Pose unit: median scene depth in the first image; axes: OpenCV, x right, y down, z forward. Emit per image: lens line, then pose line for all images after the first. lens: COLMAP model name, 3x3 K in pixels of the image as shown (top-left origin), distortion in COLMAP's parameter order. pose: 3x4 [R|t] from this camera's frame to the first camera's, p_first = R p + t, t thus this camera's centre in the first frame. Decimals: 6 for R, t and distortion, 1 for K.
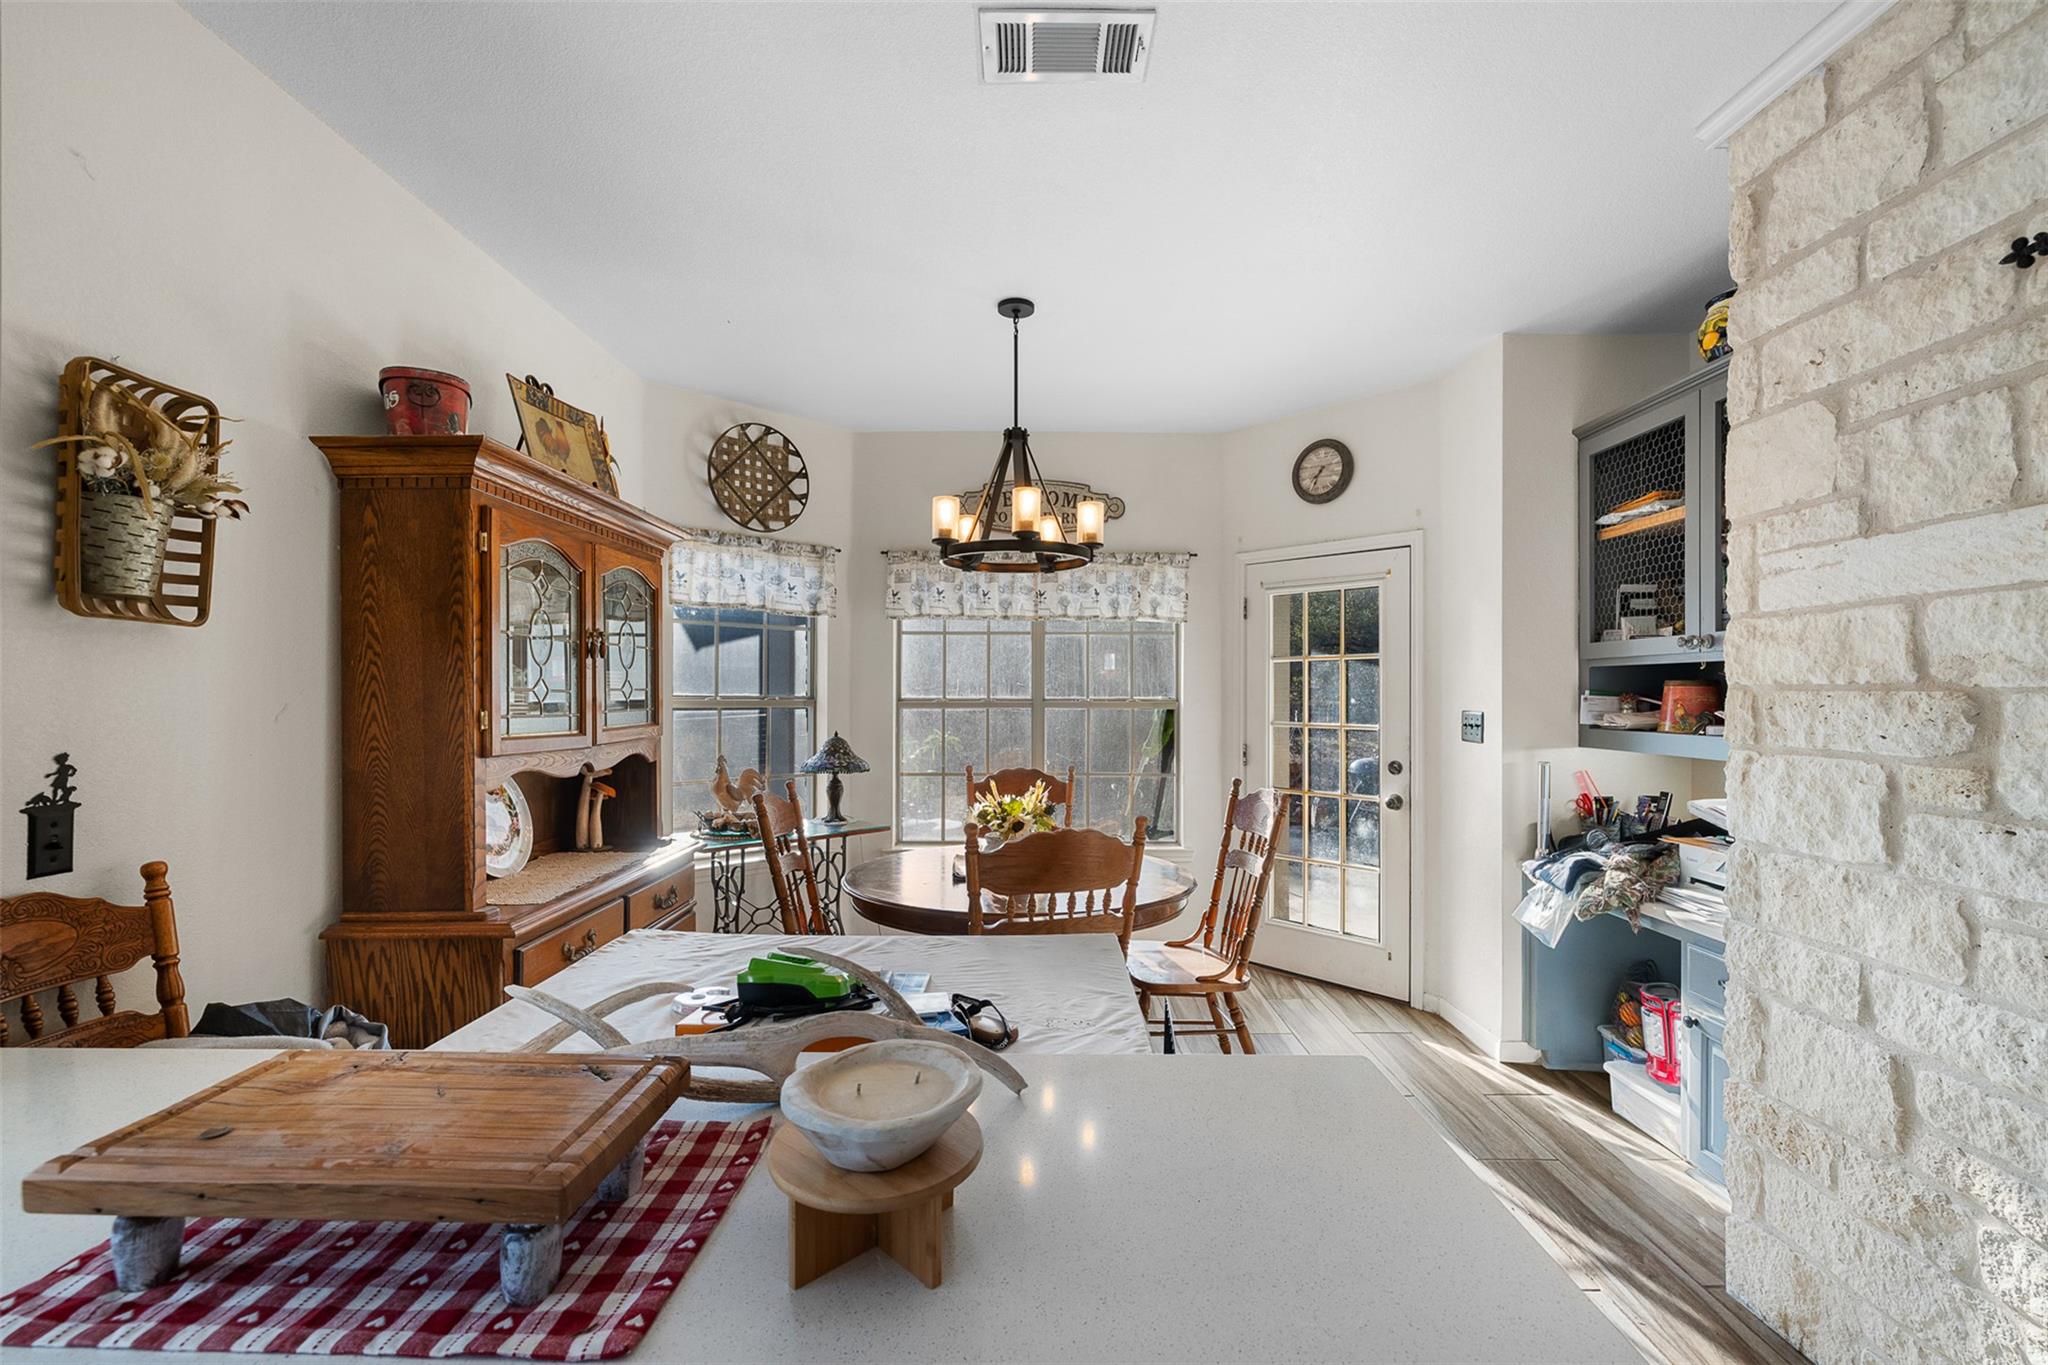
lens RADIAL K [[865.1, 0, 1023.0], [0, 865.1, 687.6], [0, 0, 1]] dist [0.001034, 0.000158]
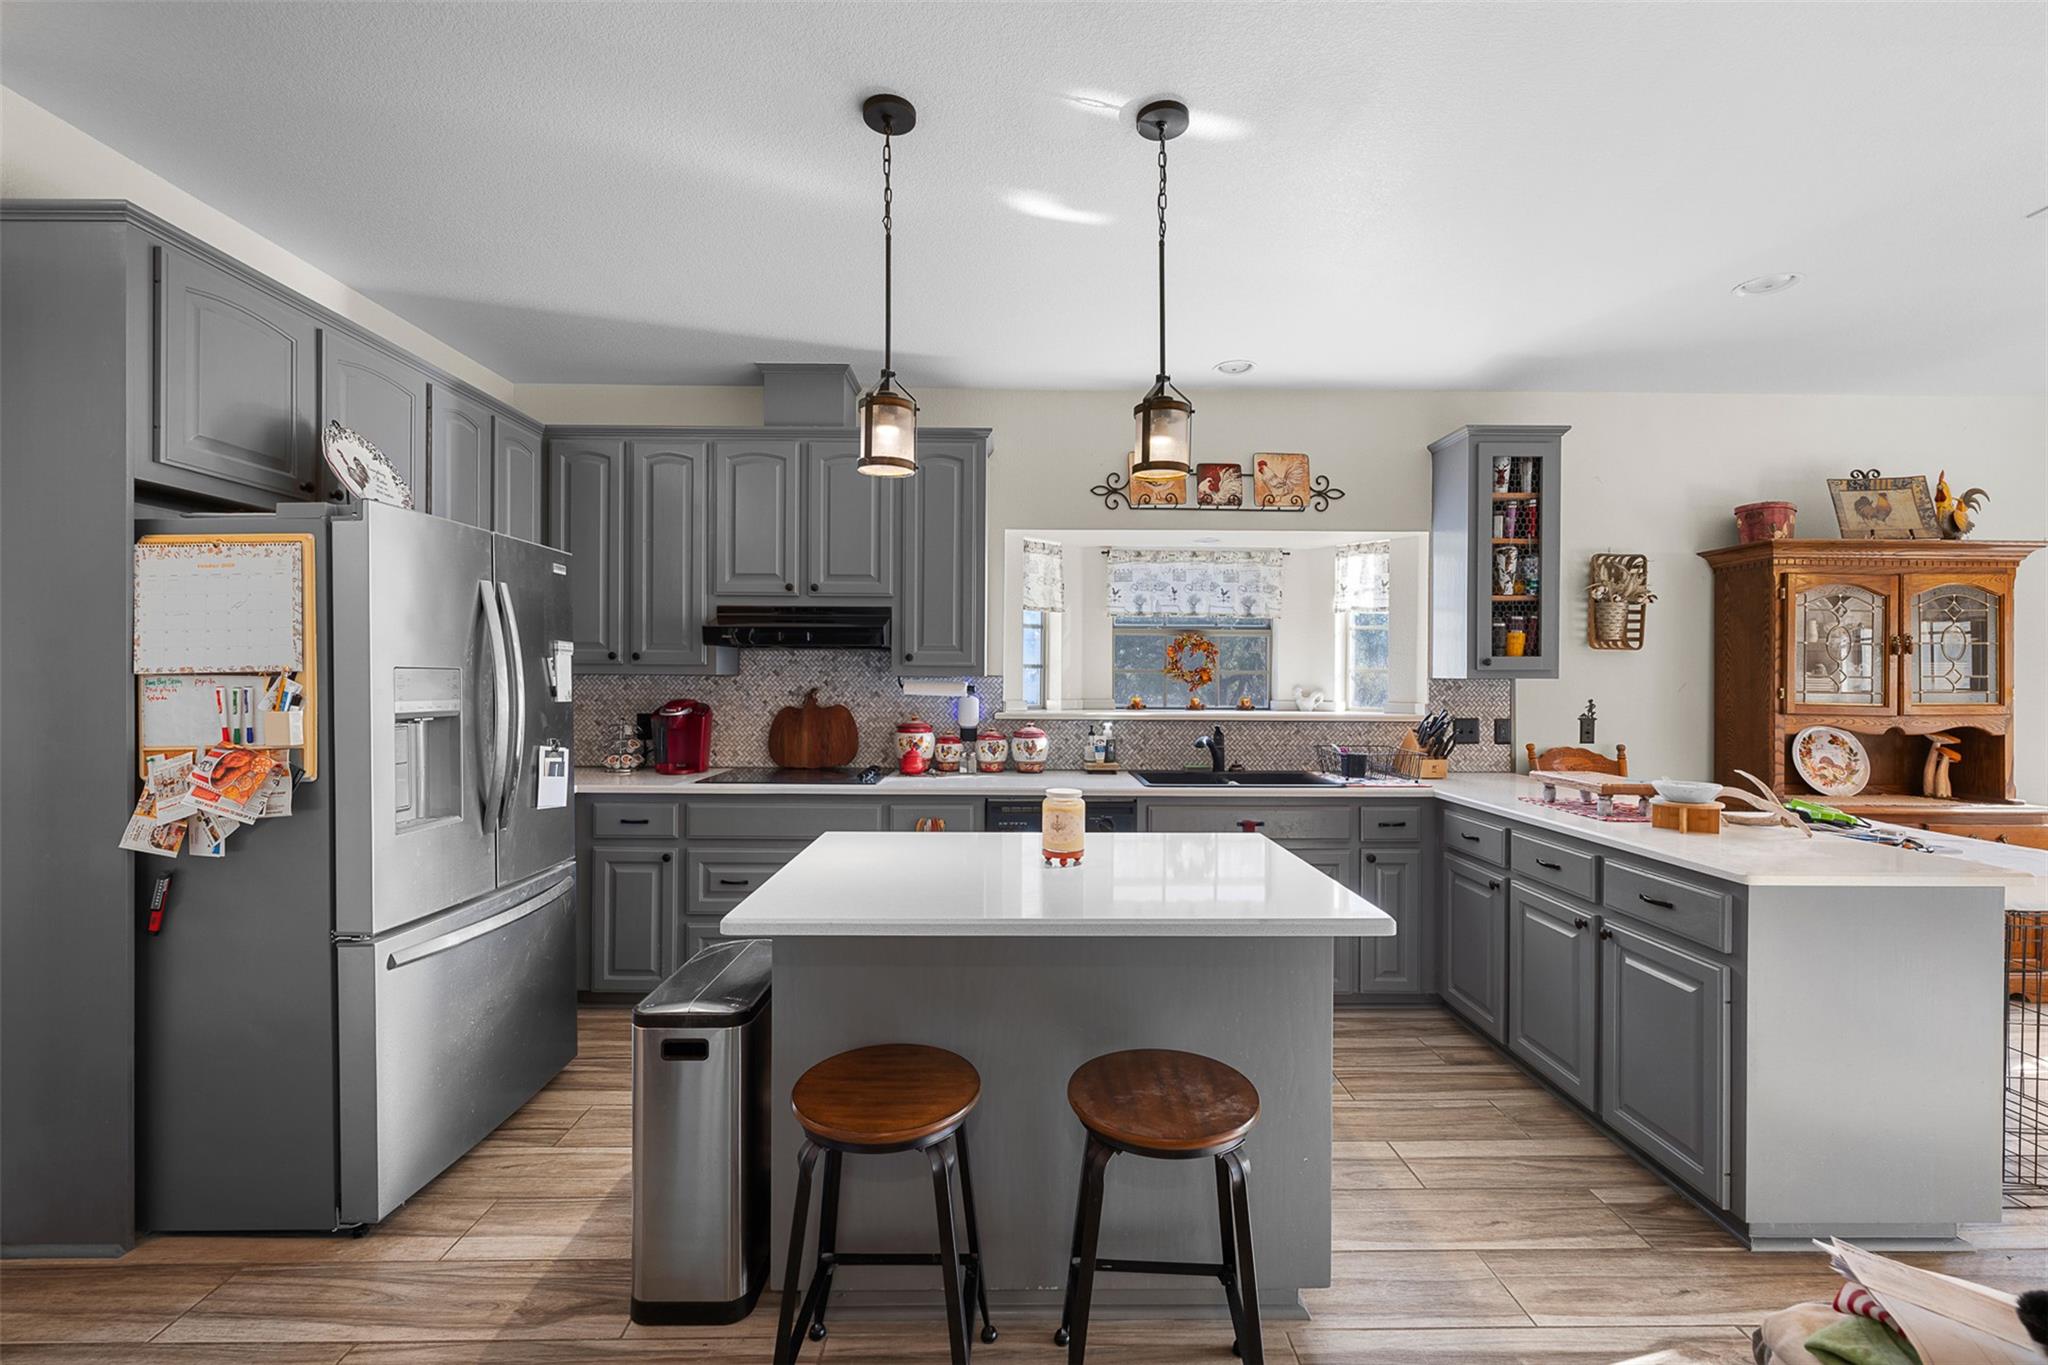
lens RADIAL K [[865.1, 0, 1023.0], [0, 865.1, 687.6], [0, 0, 1]] dist [0.001034, 0.000158]
pose [[0.027653, 0.010763, -0.999560, 1.399542], [0.000080, 0.999942, 0.010769, 0.008144], [0.999618, -0.000378, 0.027651, -0.771976]]
